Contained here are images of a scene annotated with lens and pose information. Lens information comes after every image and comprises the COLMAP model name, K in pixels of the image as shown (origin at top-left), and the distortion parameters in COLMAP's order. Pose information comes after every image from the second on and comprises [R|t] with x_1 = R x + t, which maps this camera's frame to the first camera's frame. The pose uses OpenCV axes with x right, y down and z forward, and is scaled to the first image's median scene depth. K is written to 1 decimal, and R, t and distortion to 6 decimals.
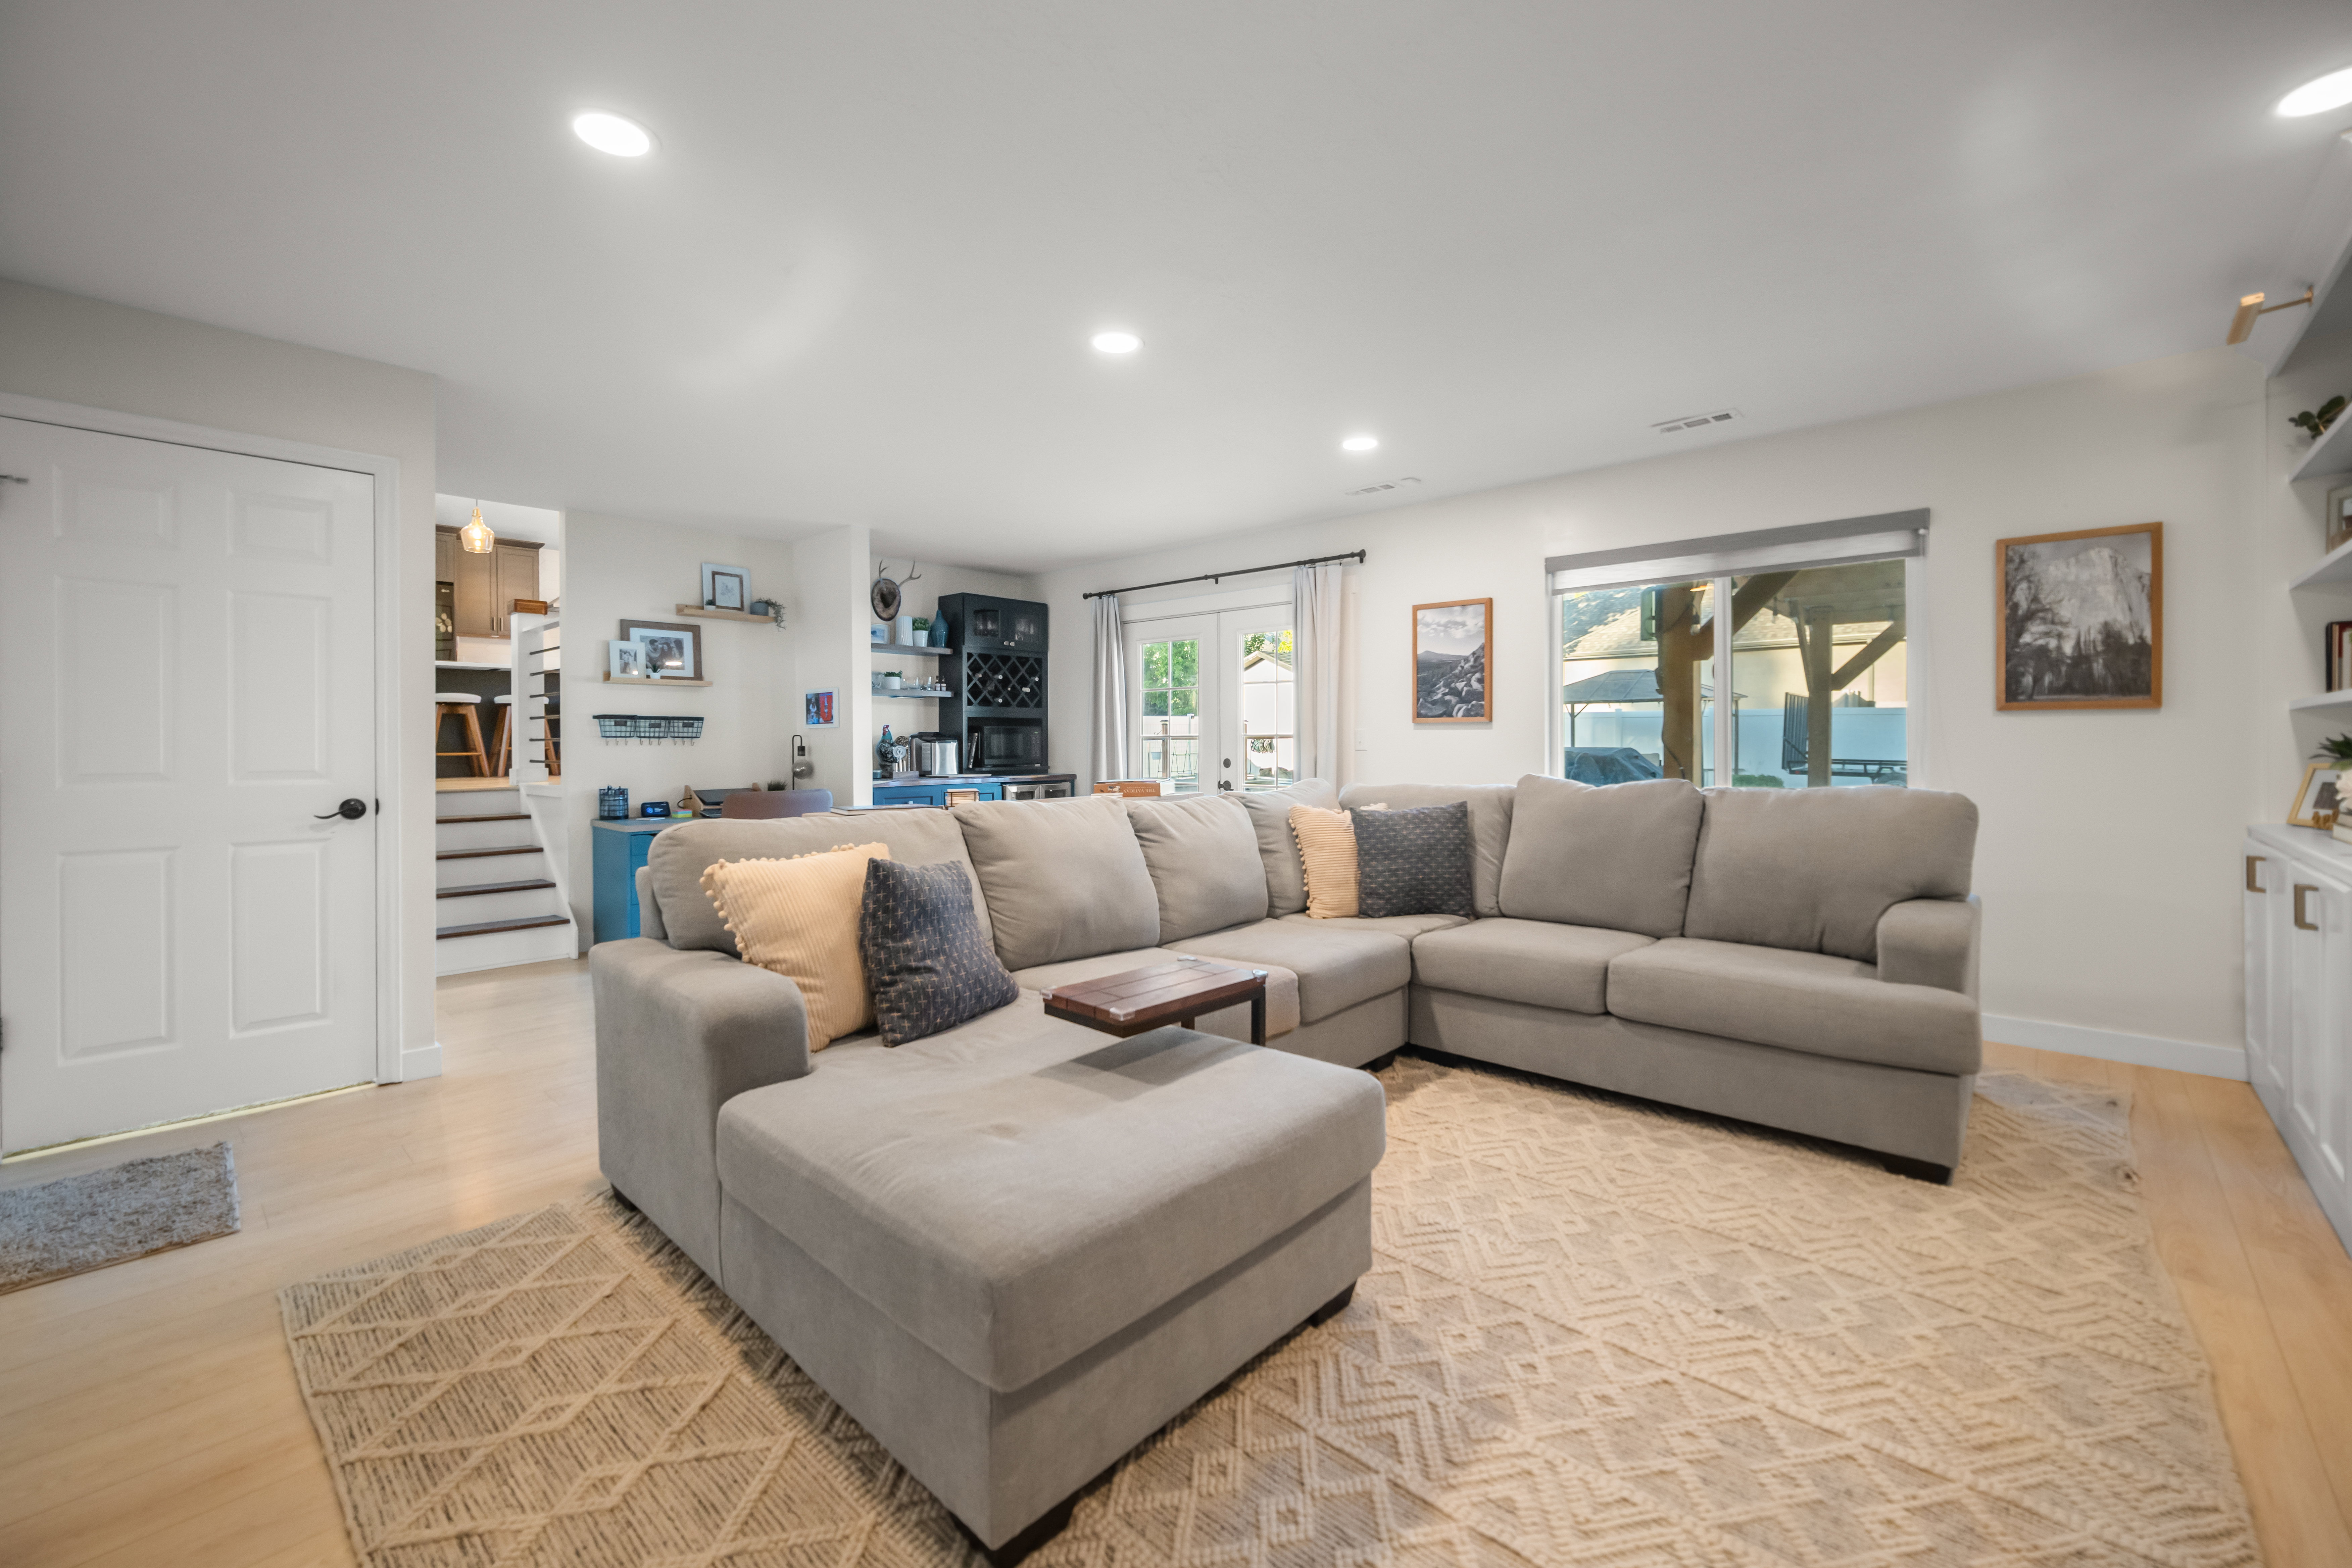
lens RADIAL K [[977.5, 0, 1150.8], [0, 977.5, 751.7], [0, 0, 1]] dist [-0.000638, -0.000556]
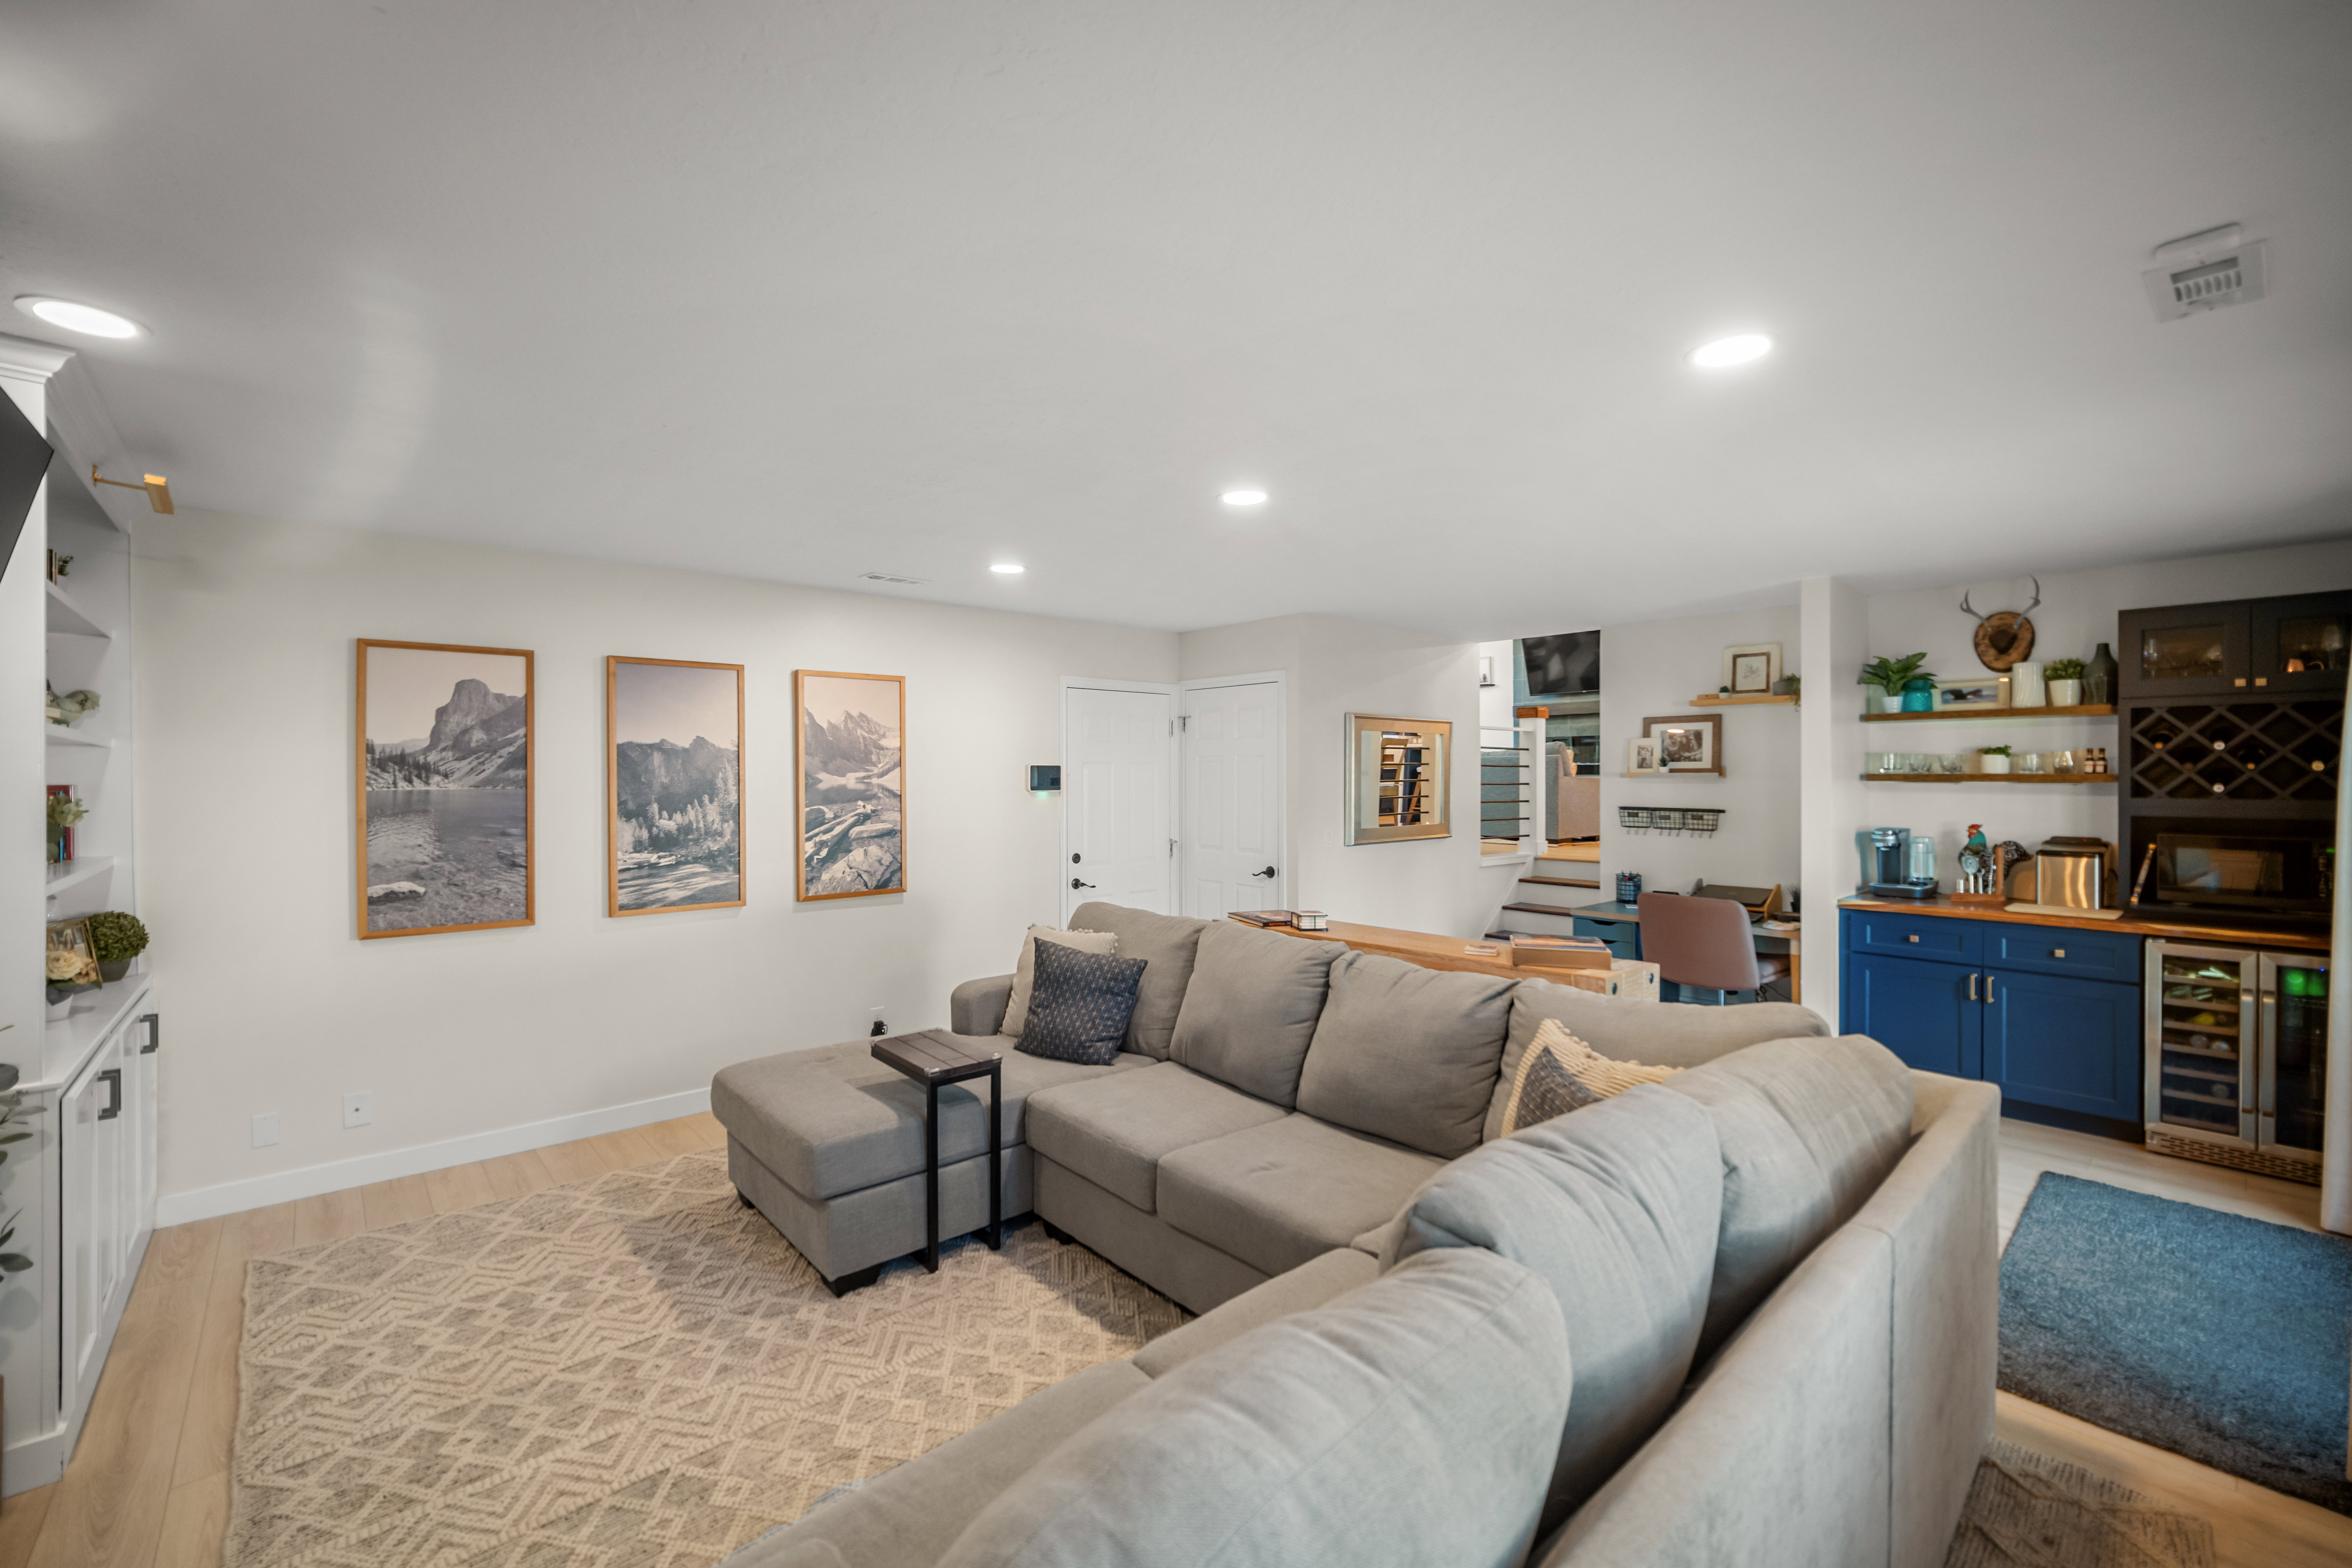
lens RADIAL K [[977.5, 0, 1178.5], [0, 977.5, 780.5], [0, 0, 1]] dist [-0.000638, -0.000556]
pose [[-0.098245, 0.010884, -0.995103, 0.550954], [-0.006824, 0.999909, 0.011611, -0.072710], [0.995139, 0.007932, -0.098162, 0.574446]]
